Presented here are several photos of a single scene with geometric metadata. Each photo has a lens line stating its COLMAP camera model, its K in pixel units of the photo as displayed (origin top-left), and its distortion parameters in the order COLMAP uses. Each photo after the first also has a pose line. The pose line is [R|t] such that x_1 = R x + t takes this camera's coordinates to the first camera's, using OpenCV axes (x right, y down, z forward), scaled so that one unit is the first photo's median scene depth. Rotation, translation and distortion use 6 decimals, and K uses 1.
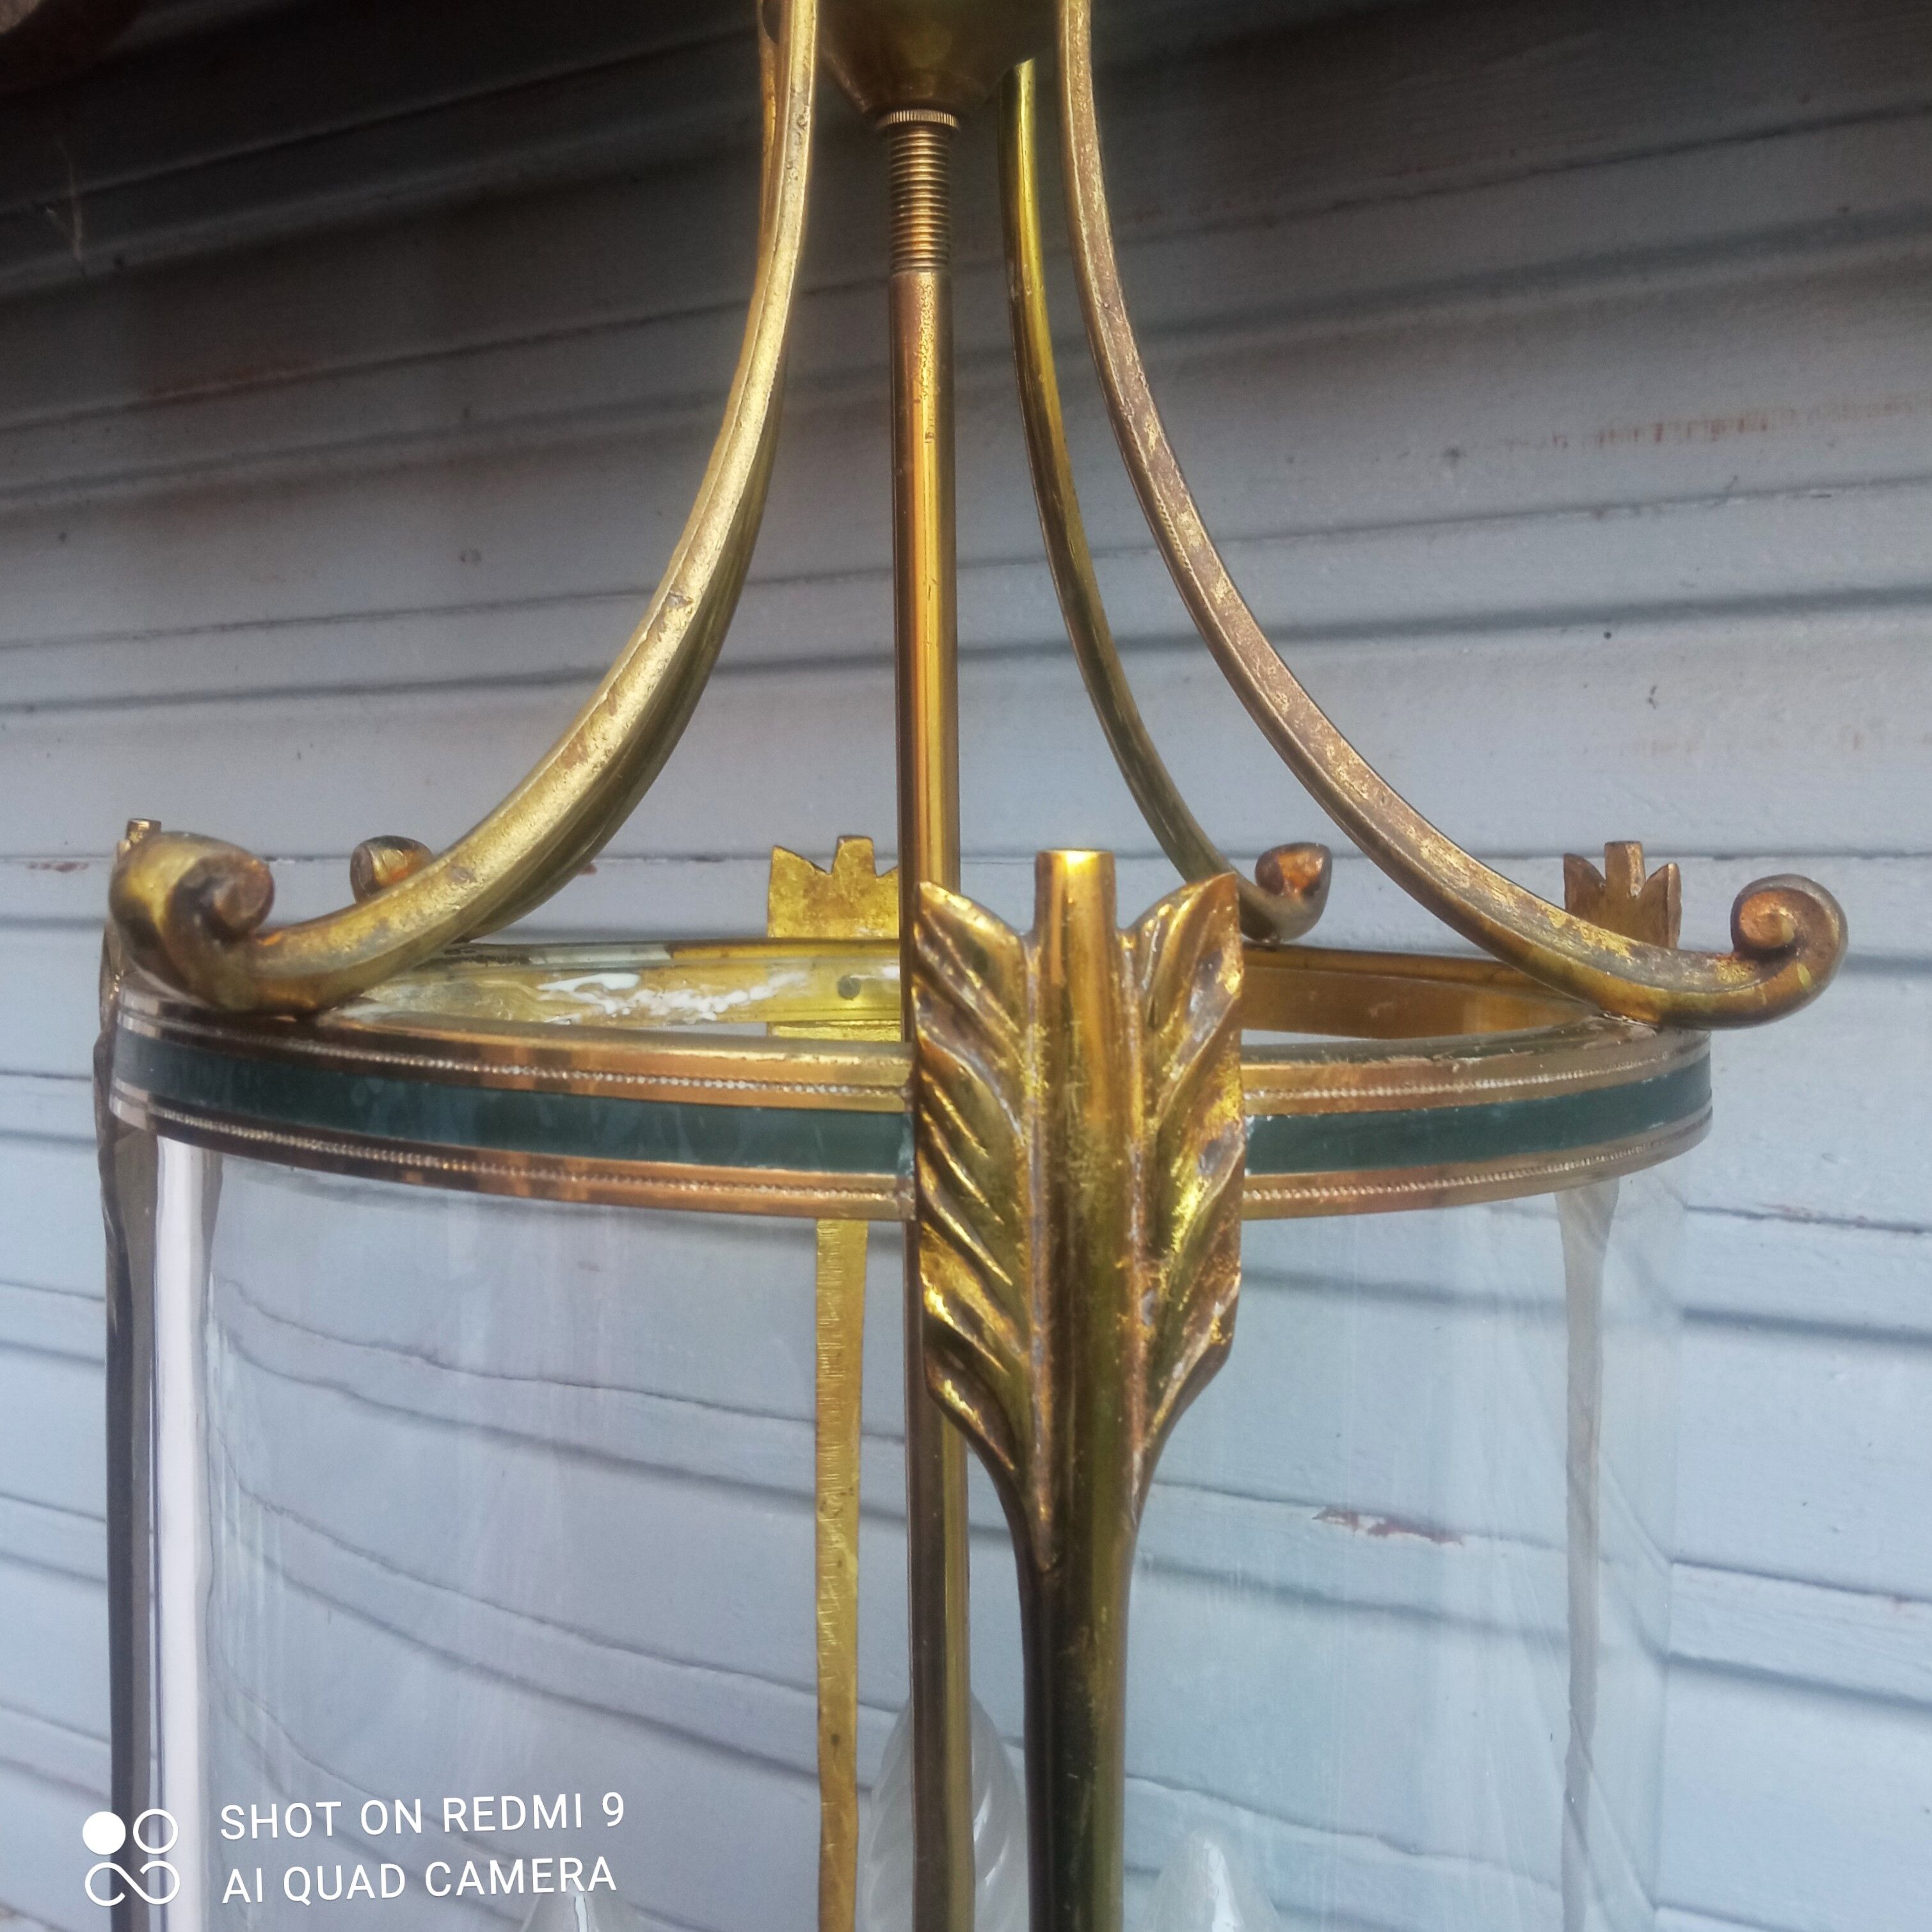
lens RADIAL K [[2146.4, 0, 970.7], [0, 2146.4, 945.9], [0, 0, 1]] dist [0.092089, -0.168128]
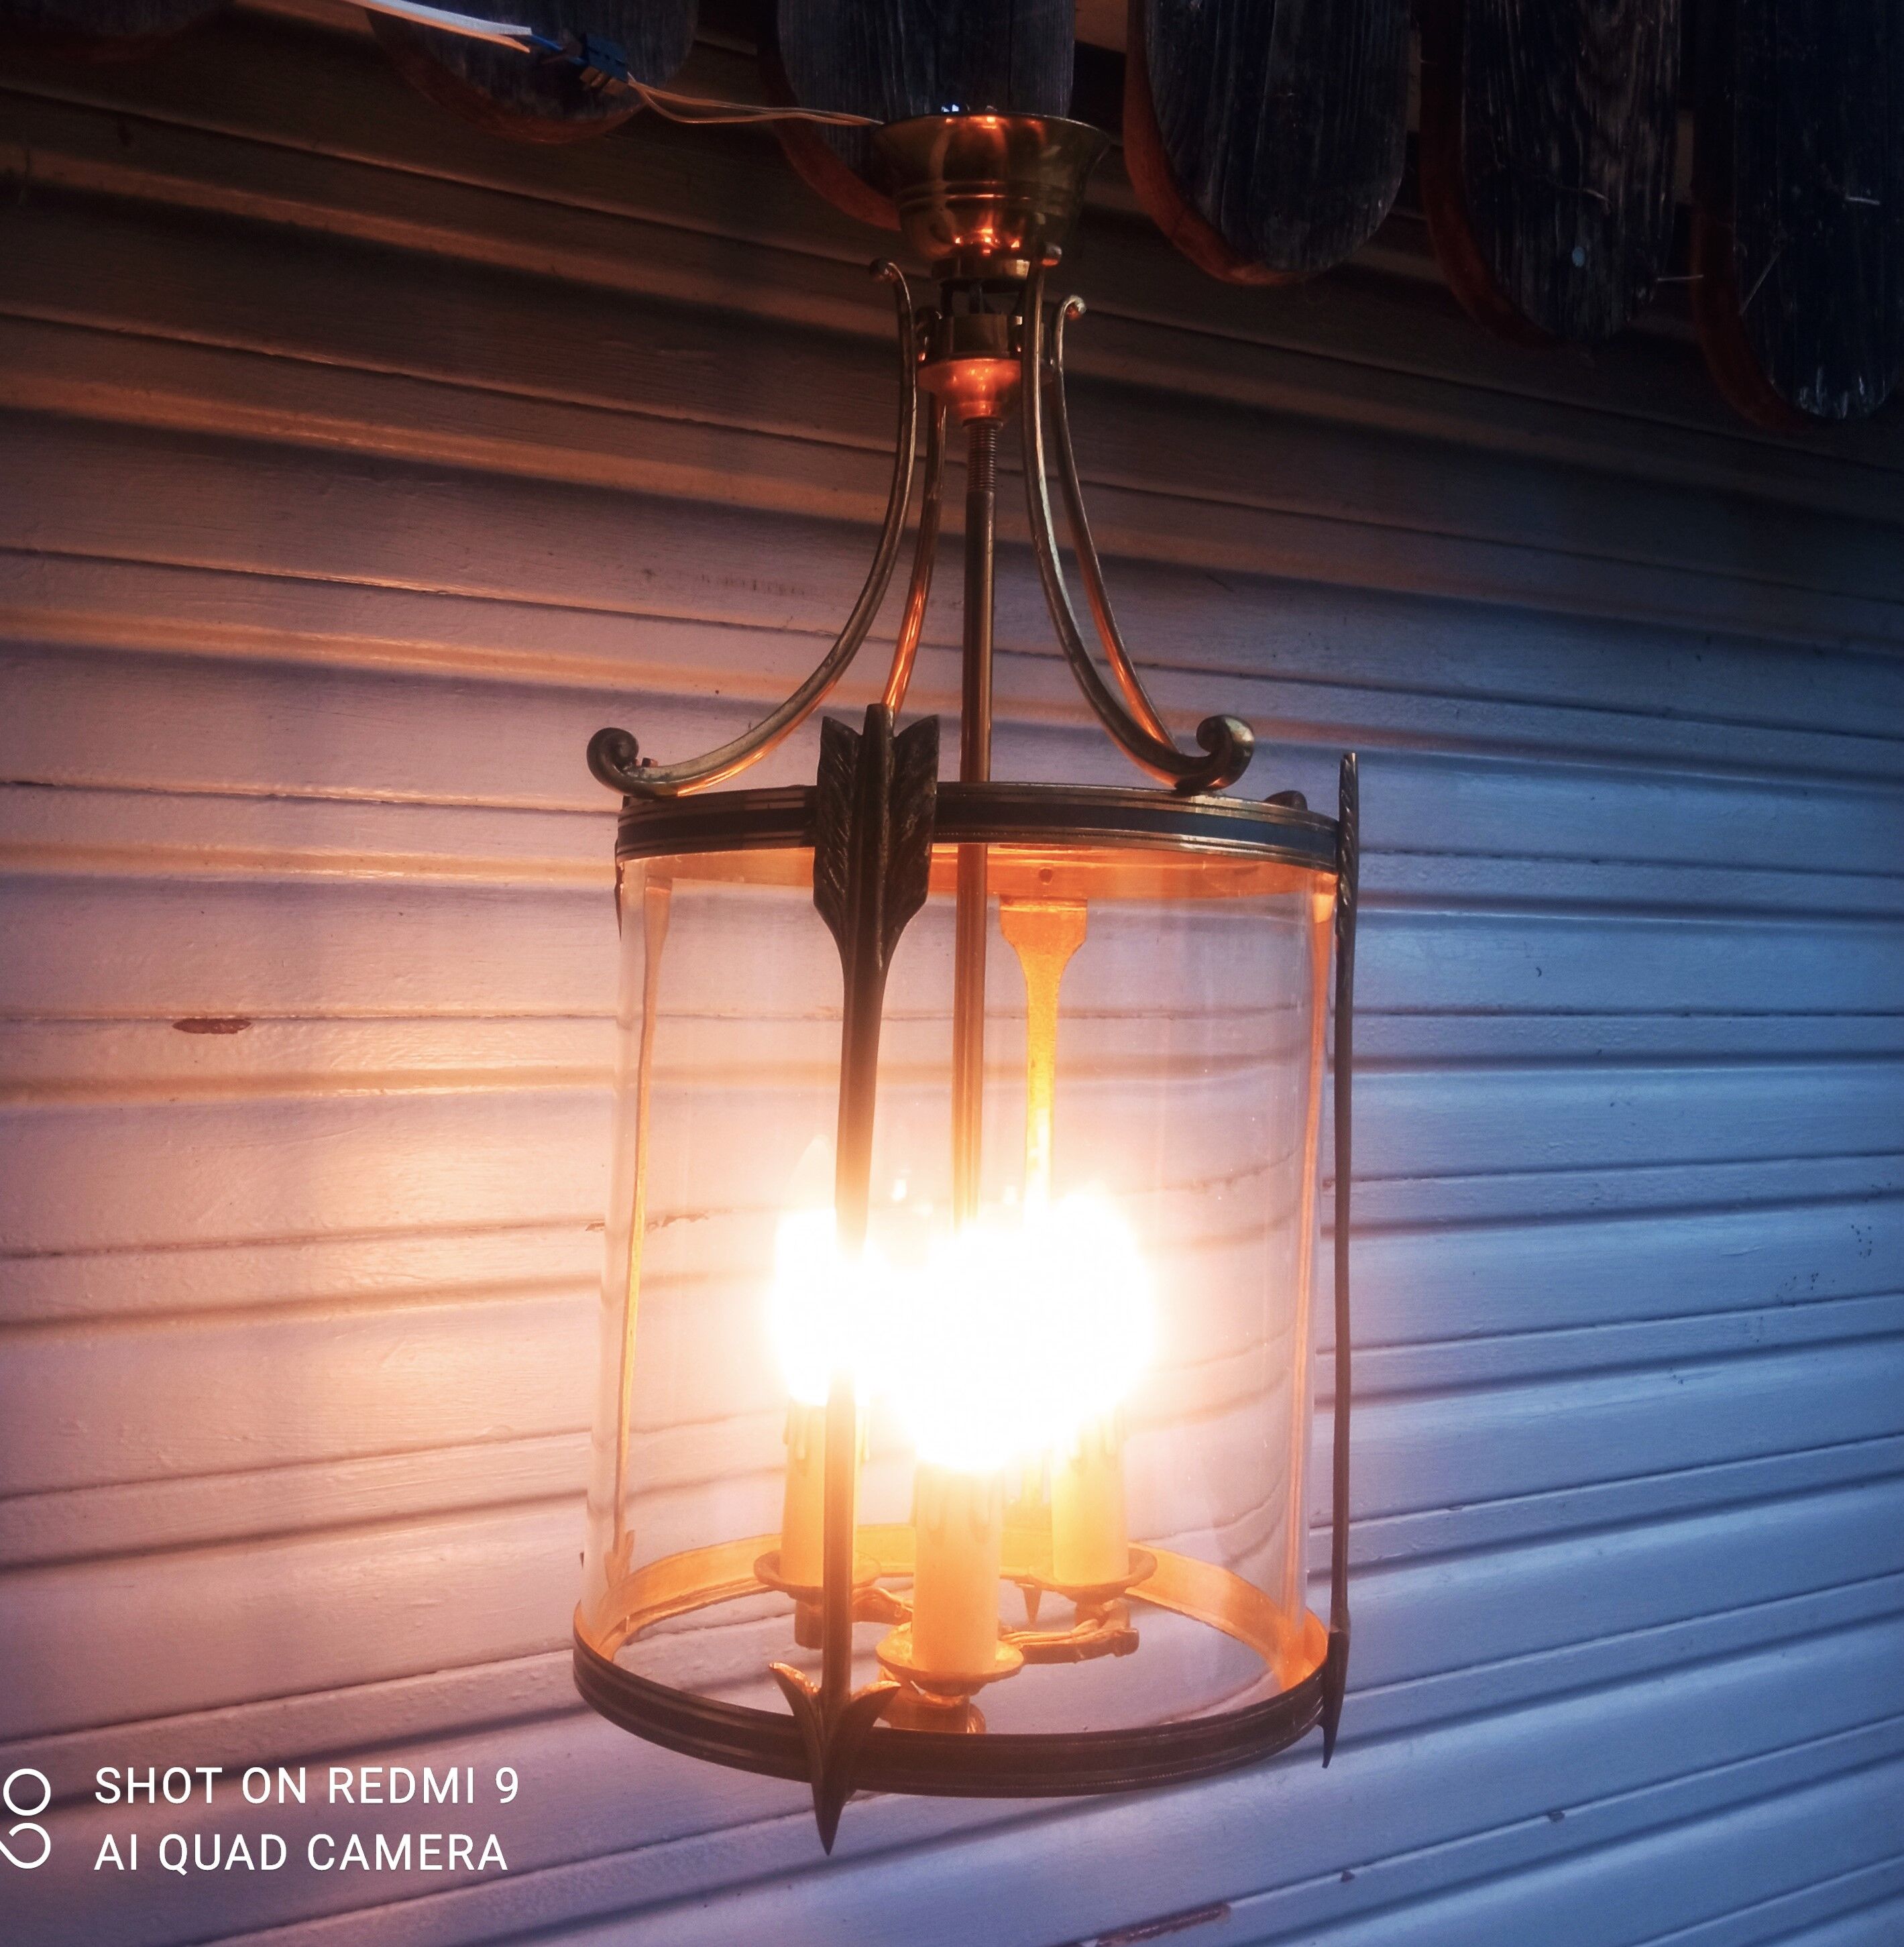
lens RADIAL K [[2185.9, 0, 878.2], [0, 2185.9, 902.0], [0, 0, 1]] dist [0.099162, -0.208129]
pose [[0.461460, 0.034289, 0.886498, -2.801999], [0.028276, 0.998177, -0.053327, 0.289280], [-0.886710, 0.049675, 0.459649, 0.175955]]
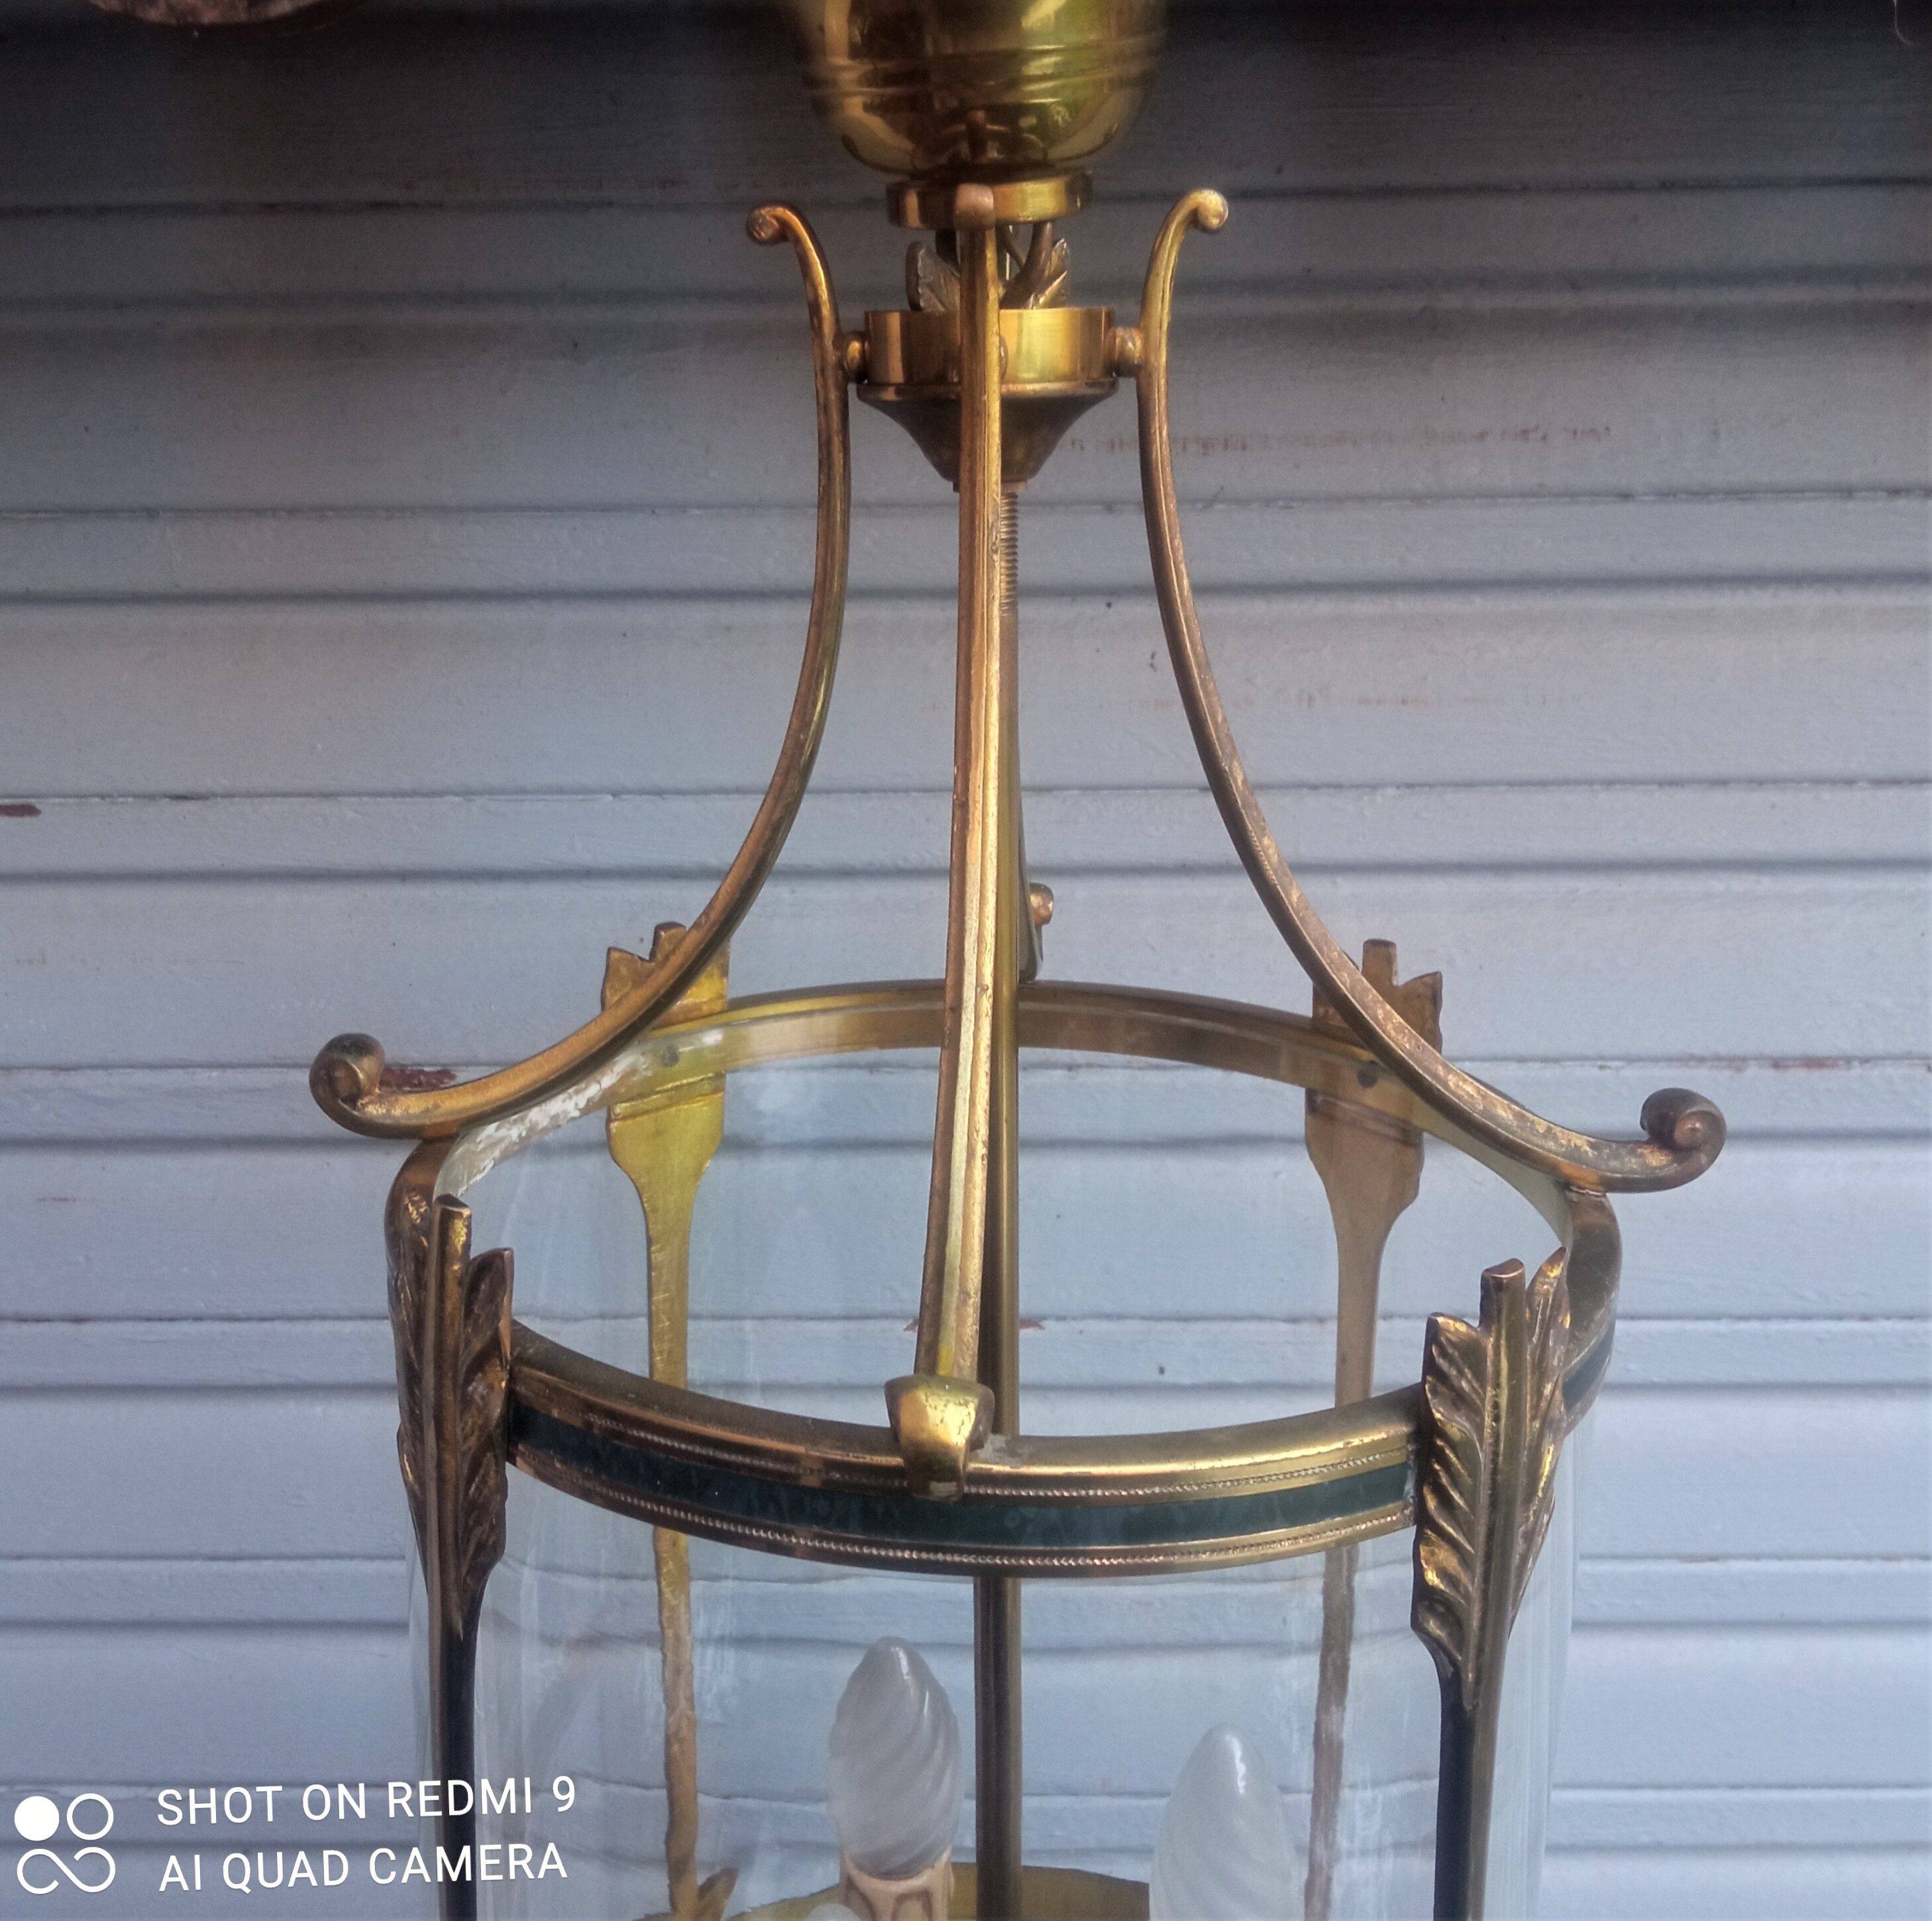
lens RADIAL K [[2197.3, 0, 929.7], [0, 2197.3, 900.5], [0, 0, 1]] dist [0.118805, -0.243639]
pose [[0.864875, -0.143452, 0.481054, -0.934102], [0.034248, 0.972928, 0.228558, -0.615663], [-0.500818, -0.181199, 0.846374, -0.038292]]
